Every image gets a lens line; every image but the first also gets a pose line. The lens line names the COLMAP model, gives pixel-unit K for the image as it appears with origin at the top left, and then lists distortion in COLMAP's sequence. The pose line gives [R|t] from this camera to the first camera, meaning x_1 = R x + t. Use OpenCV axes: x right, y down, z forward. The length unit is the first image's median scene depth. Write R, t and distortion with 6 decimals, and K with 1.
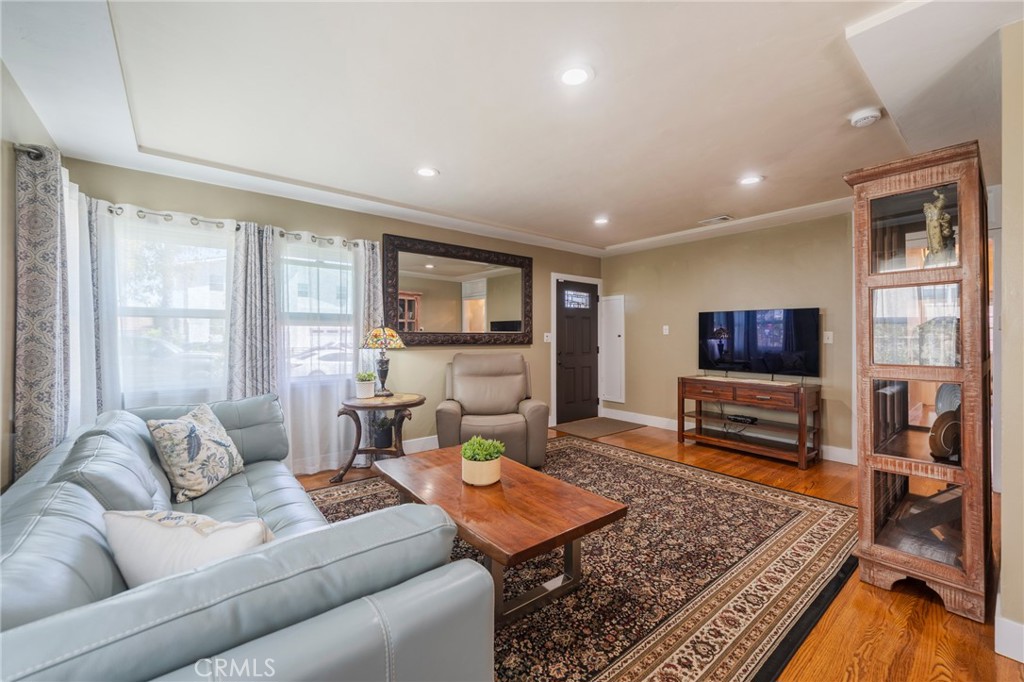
lens RADIAL K [[409.3, 0, 511.4], [0, 409.3, 339.2], [0, 0, 1]] dist [0.001613, 0.000183]
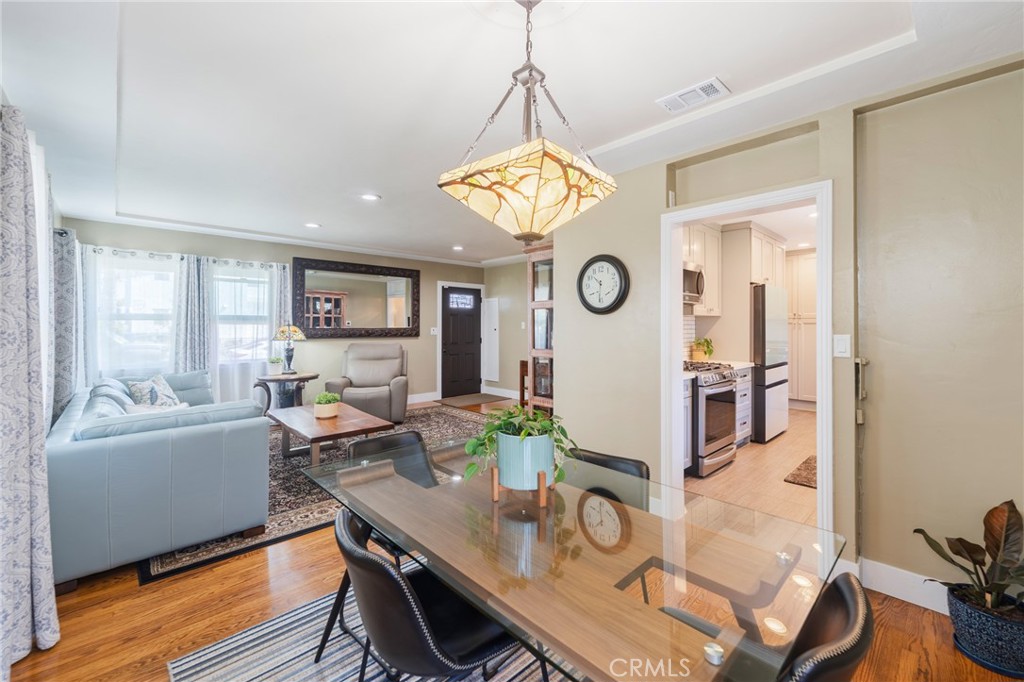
lens RADIAL K [[416.6, 0, 508.7], [0, 416.6, 325.1], [0, 0, 1]] dist [-0.000841, -0.000141]
pose [[0.997415, 0.000709, 0.071854, 0.357601], [-0.000124, 0.999967, -0.008147, -0.018986], [-0.071857, 0.008117, 0.997382, -0.519258]]
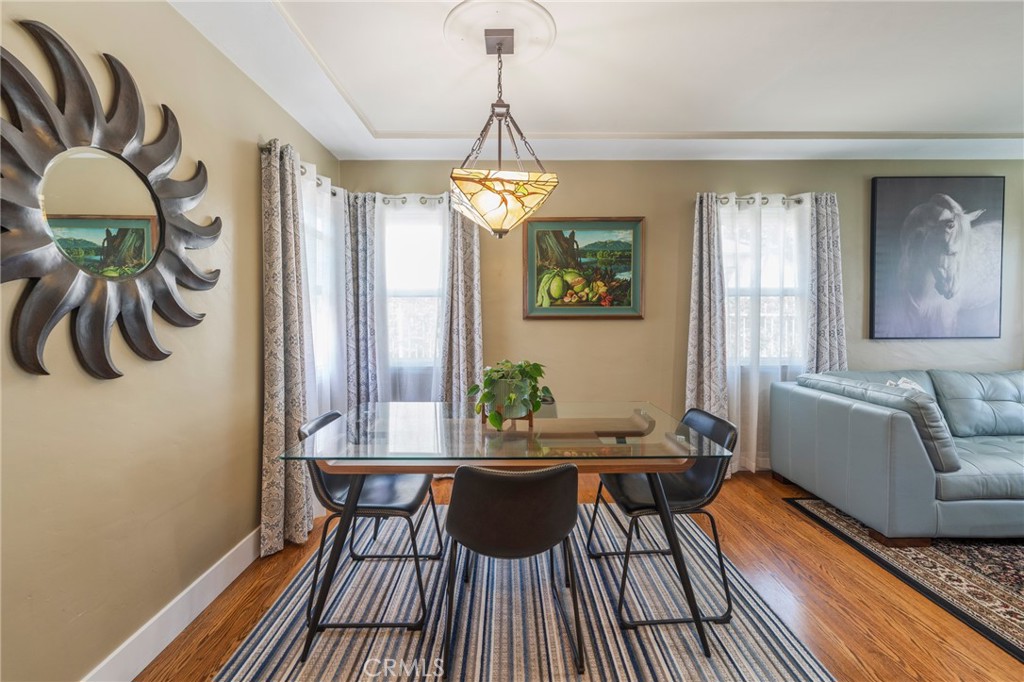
lens RADIAL K [[413.1, 0, 510.3], [0, 413.1, 320.6], [0, 0, 1]] dist [-0.000869, -0.000203]
pose [[-0.620829, 0.015946, -0.783784, 0.794937], [-0.002100, 0.999756, 0.022003, -0.004558], [0.783943, 0.015307, -0.620644, 0.180327]]
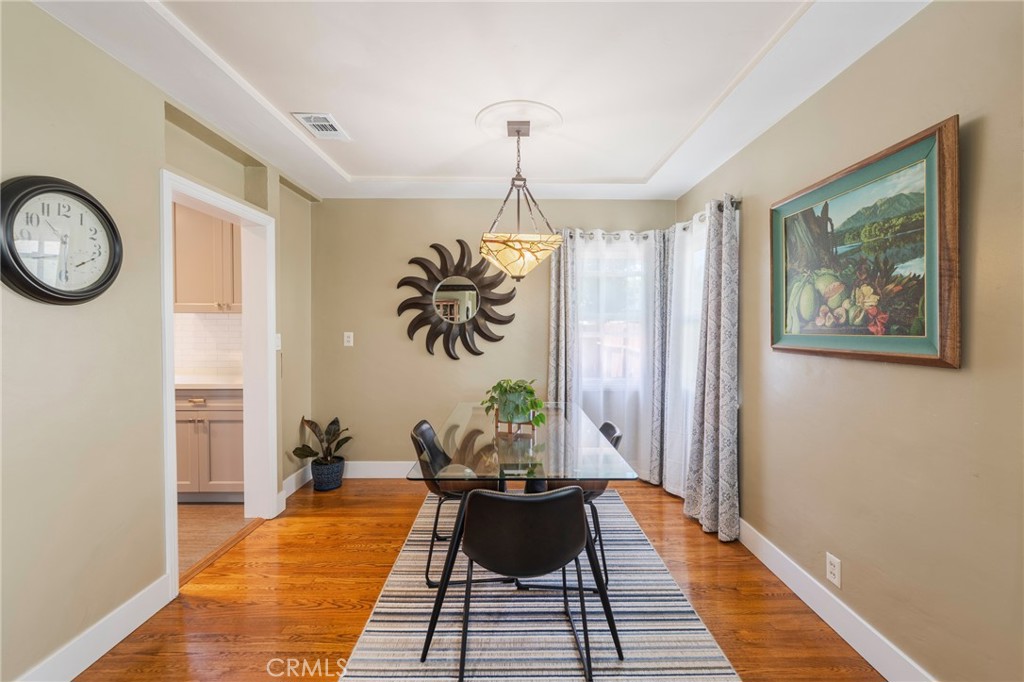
lens RADIAL K [[415.8, 0, 511.4], [0, 415.8, 334.2], [0, 0, 1]] dist [-0.000394, -0.000245]
pose [[-0.782515, -0.012620, 0.622504, -0.003965], [0.000911, 0.999770, 0.021413, -0.026801], [-0.622631, 0.017323, -0.782324, 0.376182]]
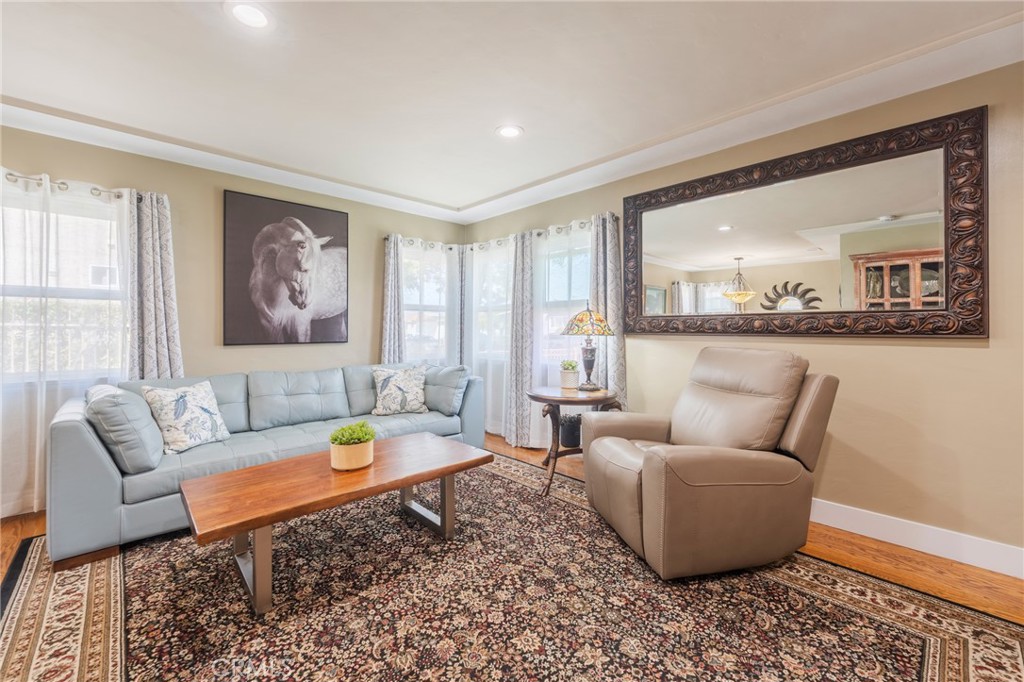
lens RADIAL K [[416.6, 0, 508.7], [0, 416.6, 325.1], [0, 0, 1]] dist [-0.000841, -0.000141]
pose [[0.079502, -0.010032, -0.996784, 0.584017], [-0.007364, 0.999916, -0.010651, 0.012885], [0.996808, 0.008187, 0.079421, 0.798673]]
